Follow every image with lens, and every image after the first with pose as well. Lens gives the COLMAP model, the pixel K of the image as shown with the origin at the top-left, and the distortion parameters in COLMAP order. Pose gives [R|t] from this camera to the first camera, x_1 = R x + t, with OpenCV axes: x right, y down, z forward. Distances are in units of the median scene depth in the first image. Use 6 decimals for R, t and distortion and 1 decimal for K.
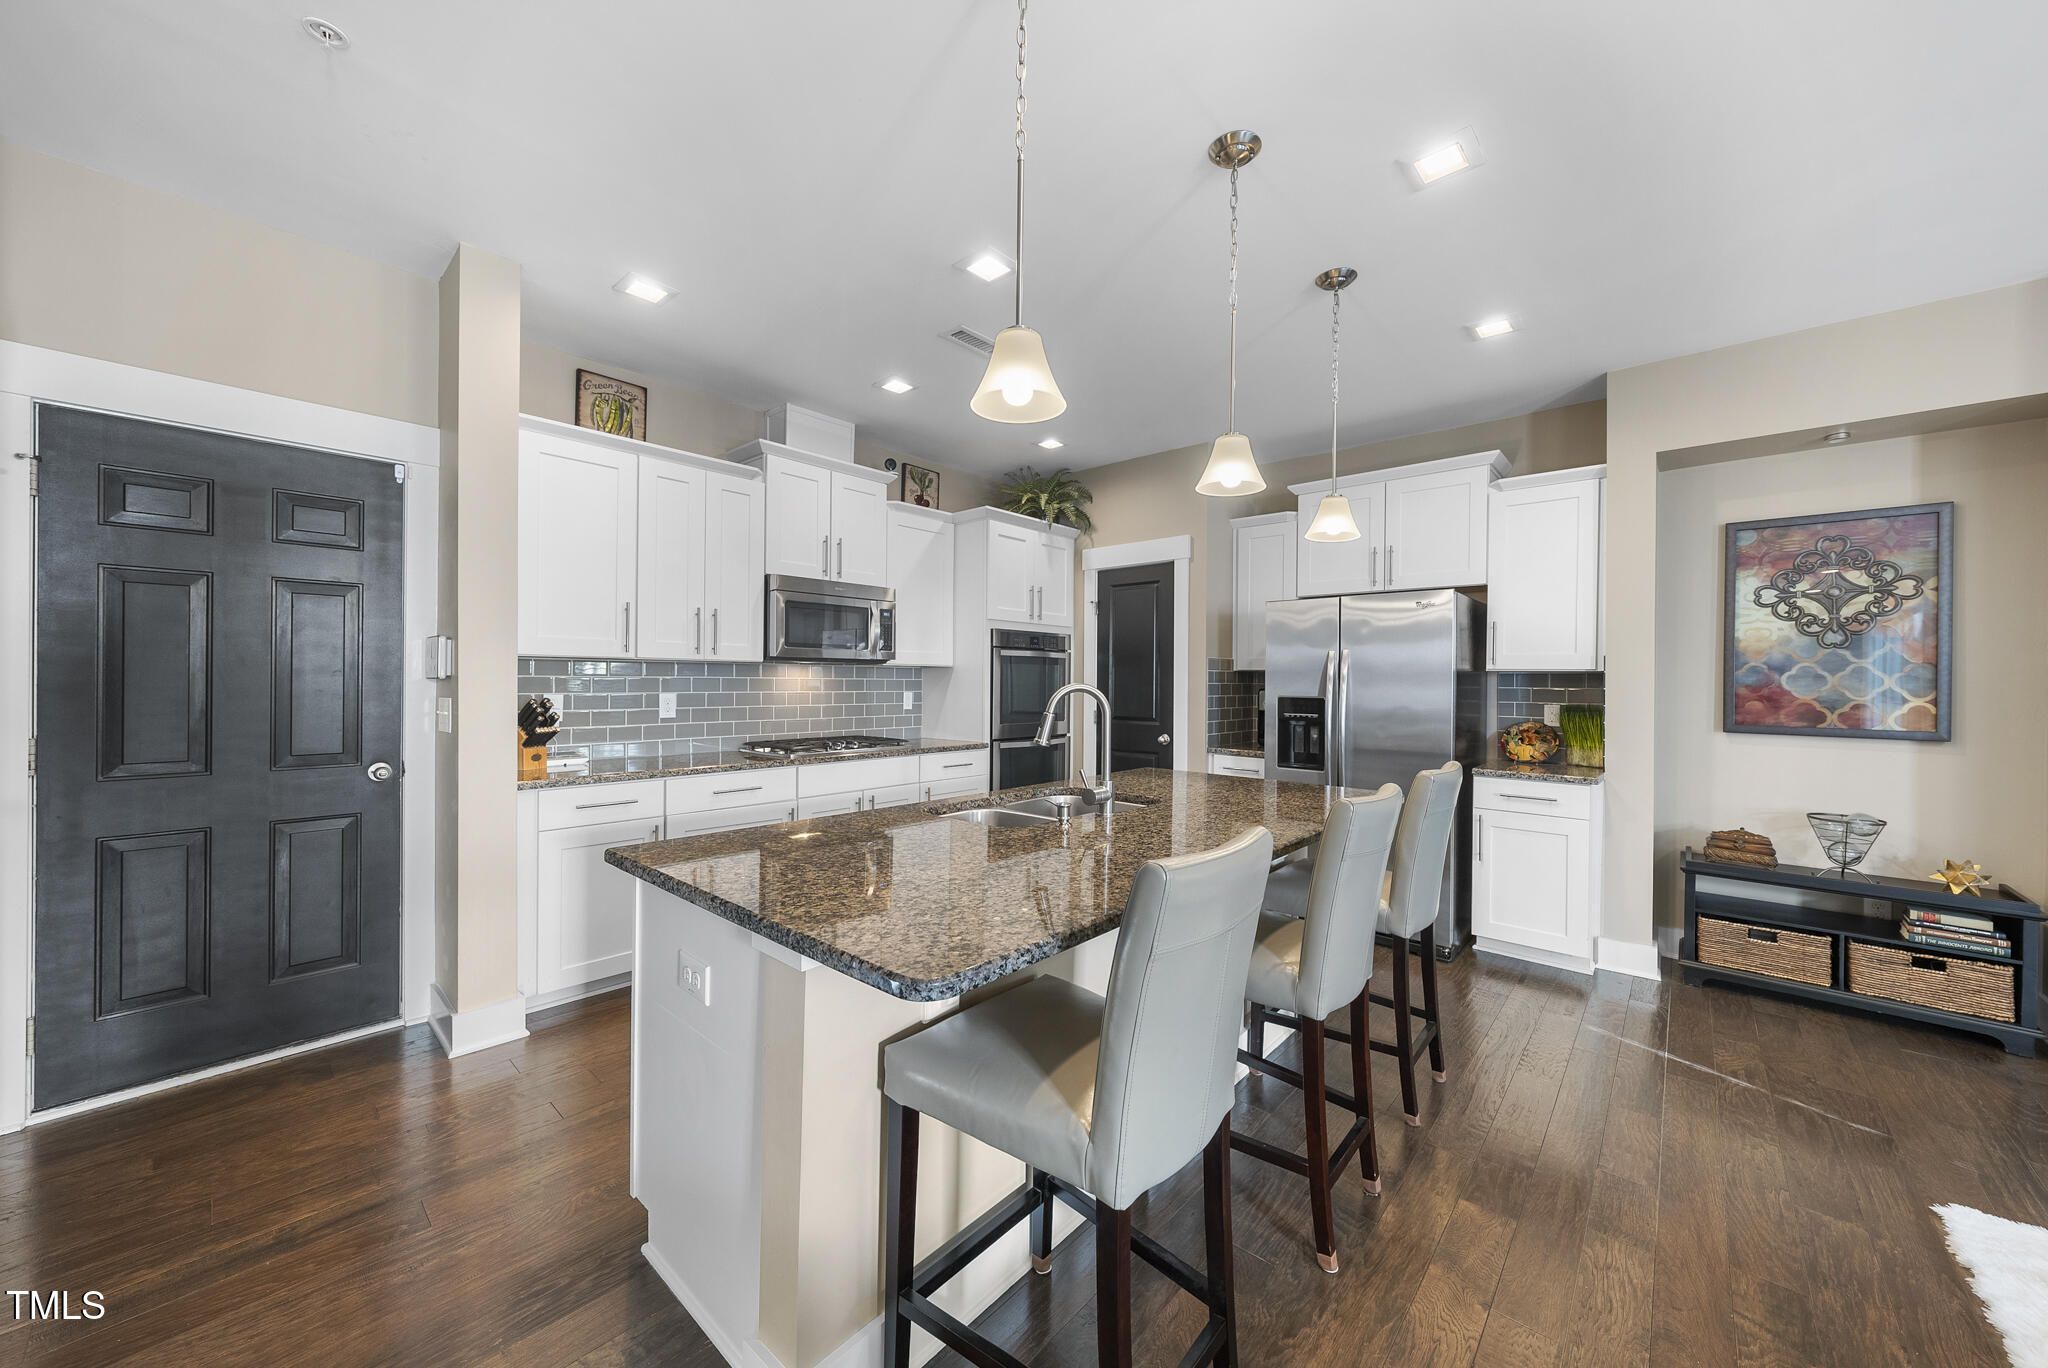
lens RADIAL K [[751.9, 0, 1015.0], [0, 751.9, 681.3], [0, 0, 1]] dist [0.000214, -0.000033]
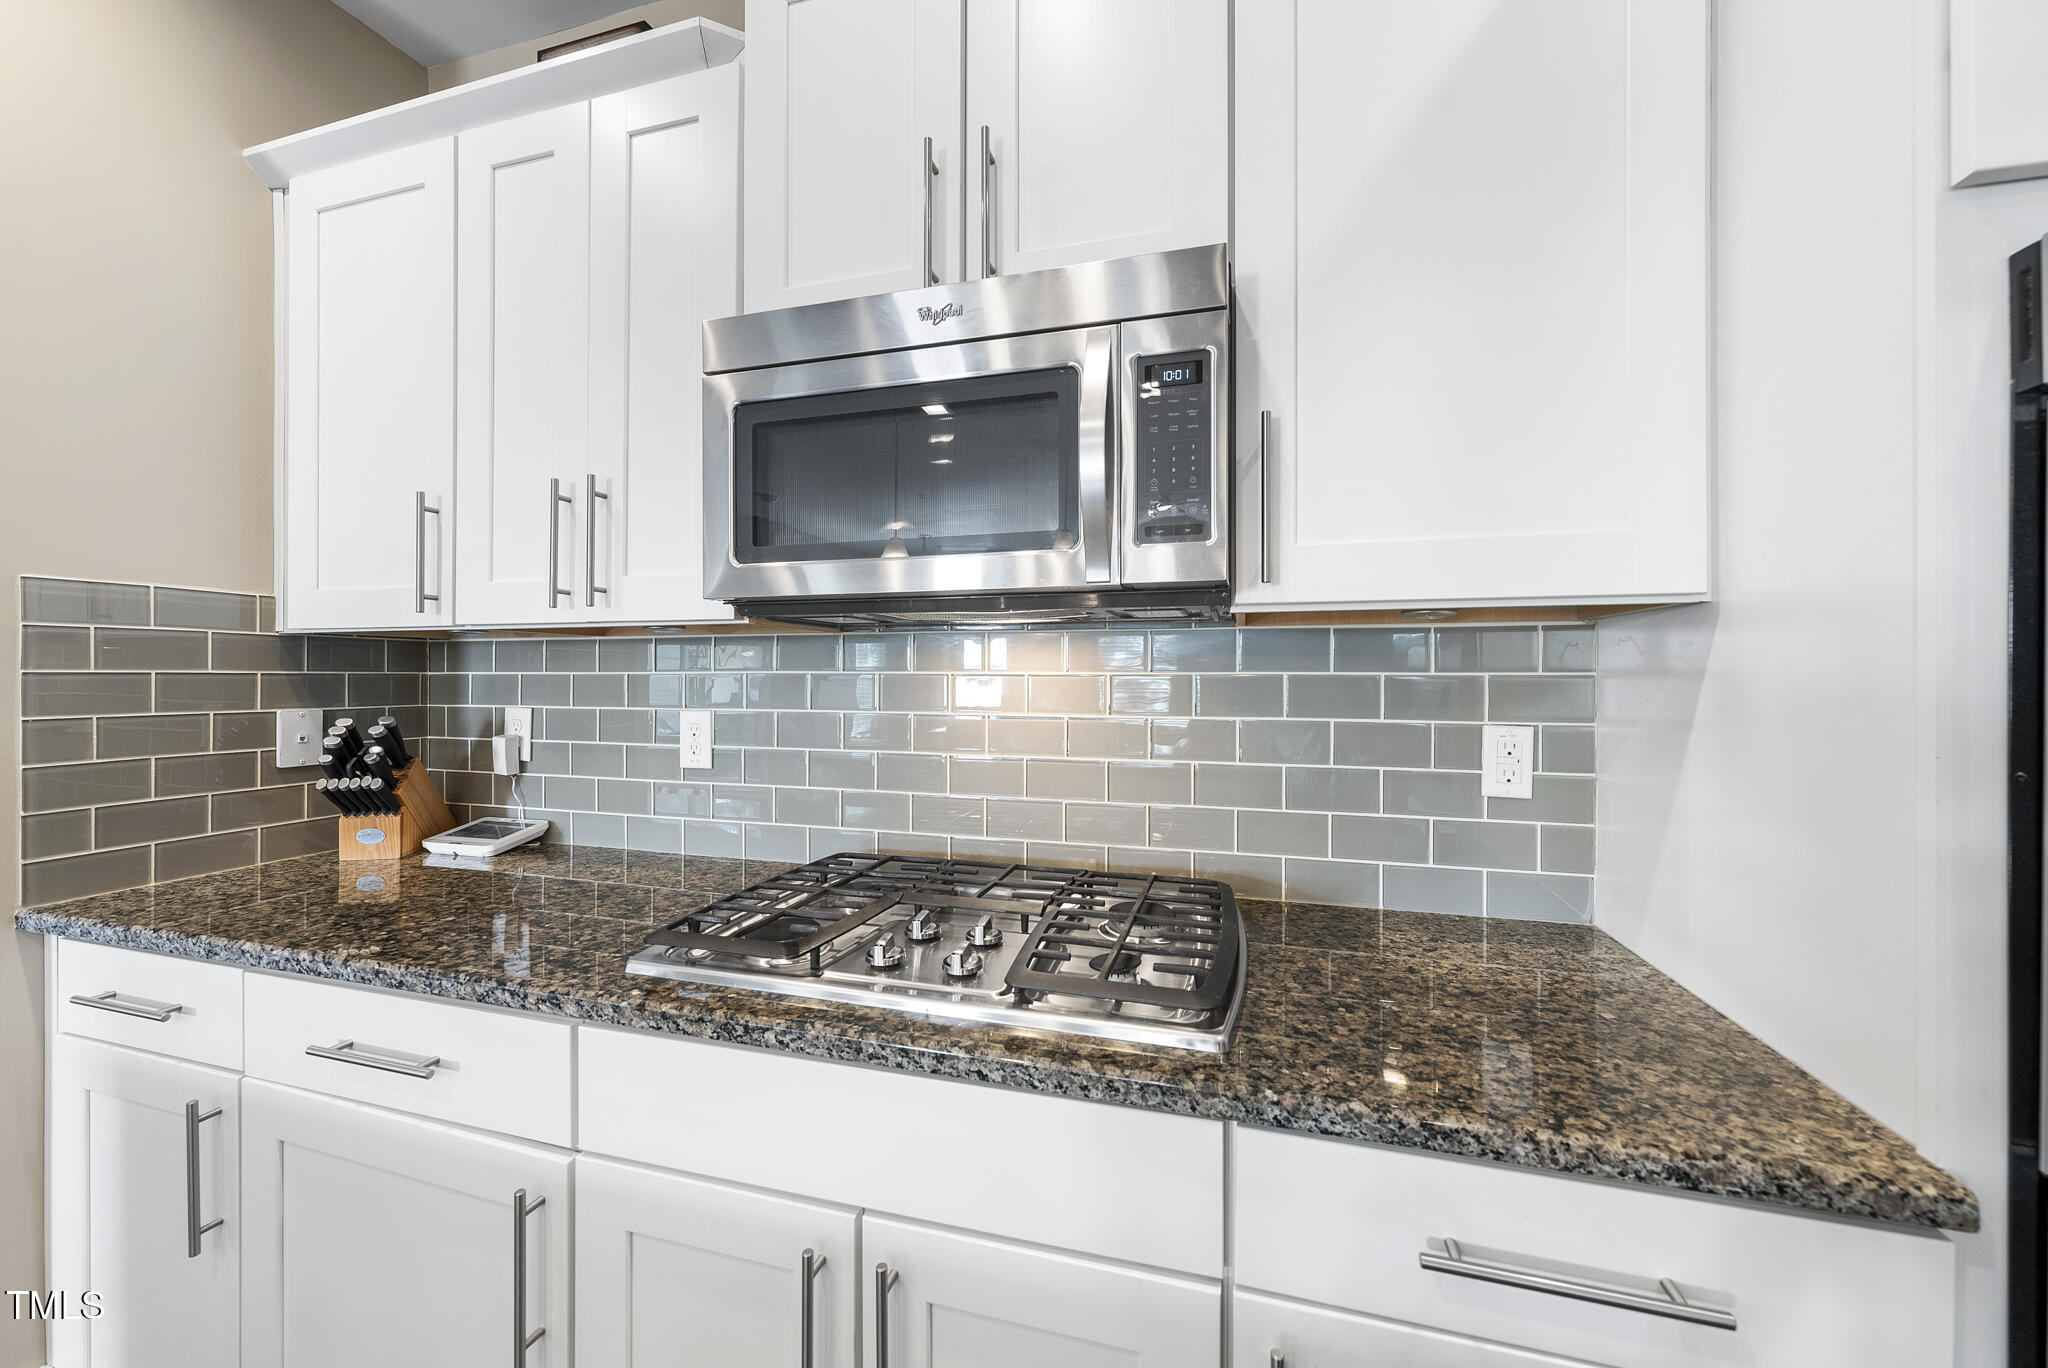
lens RADIAL K [[751.9, 0, 1030.5], [0, 751.9, 676.1], [0, 0, 1]] dist [0.000214, -0.000033]
pose [[0.449458, -0.003472, -0.893295, 0.003897], [0.003080, 0.999993, -0.002337, -0.001306], [0.893296, -0.001701, 0.449466, 0.901994]]
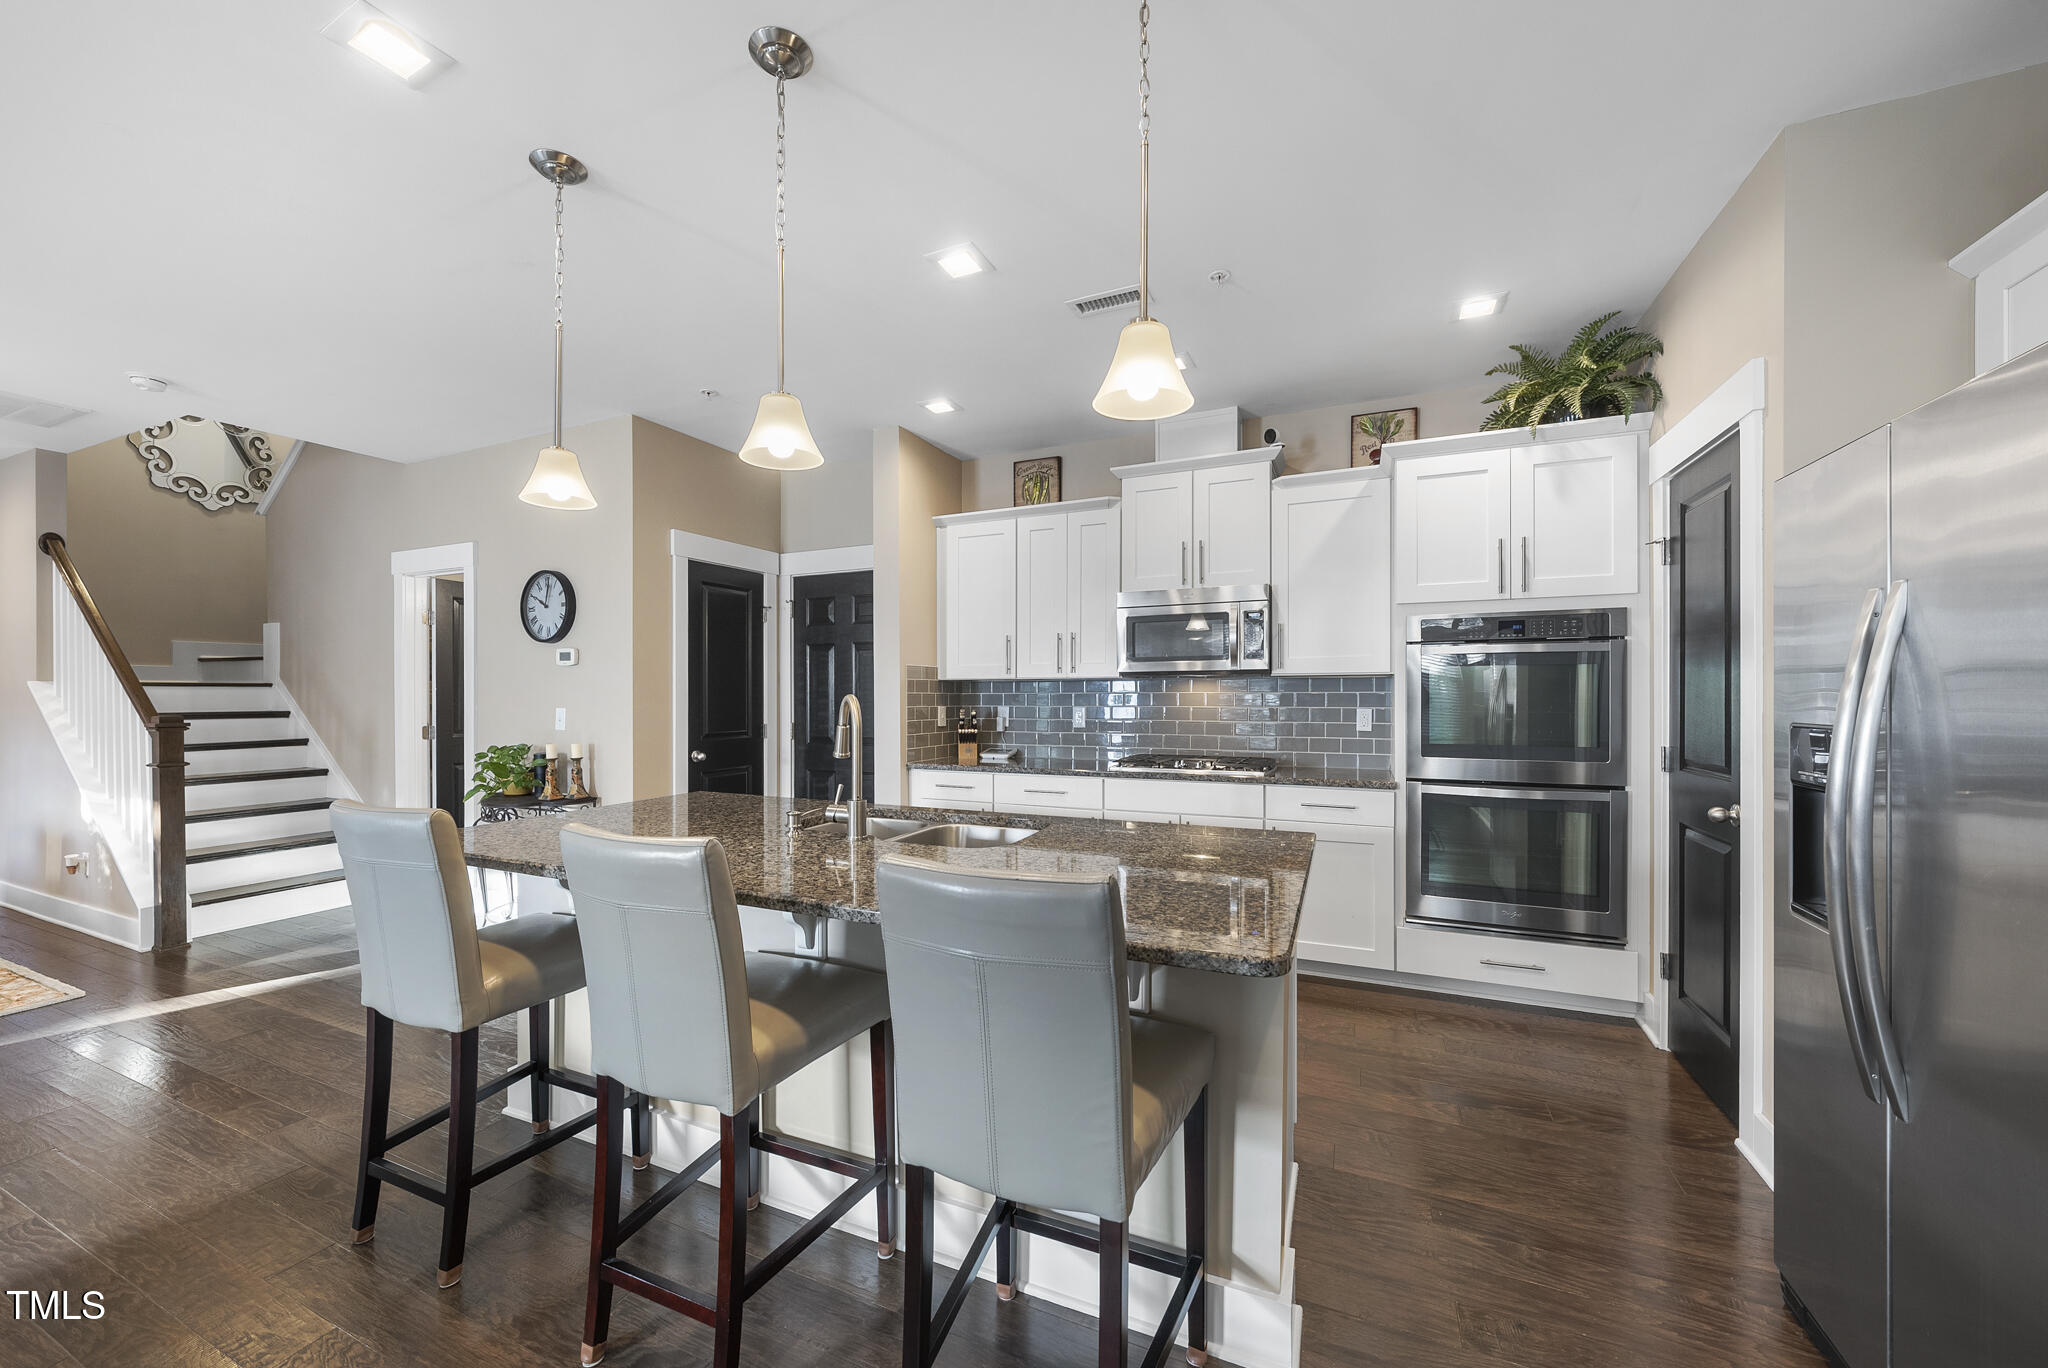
lens RADIAL K [[751.9, 0, 1009.8], [0, 751.9, 697.3], [0, 0, 1]] dist [0.000214, -0.000033]
pose [[0.301443, -0.003848, -0.953476, 0.580883], [0.005475, 0.999982, -0.002305, 0.003248], [0.953468, -0.004525, 0.301459, 0.498415]]
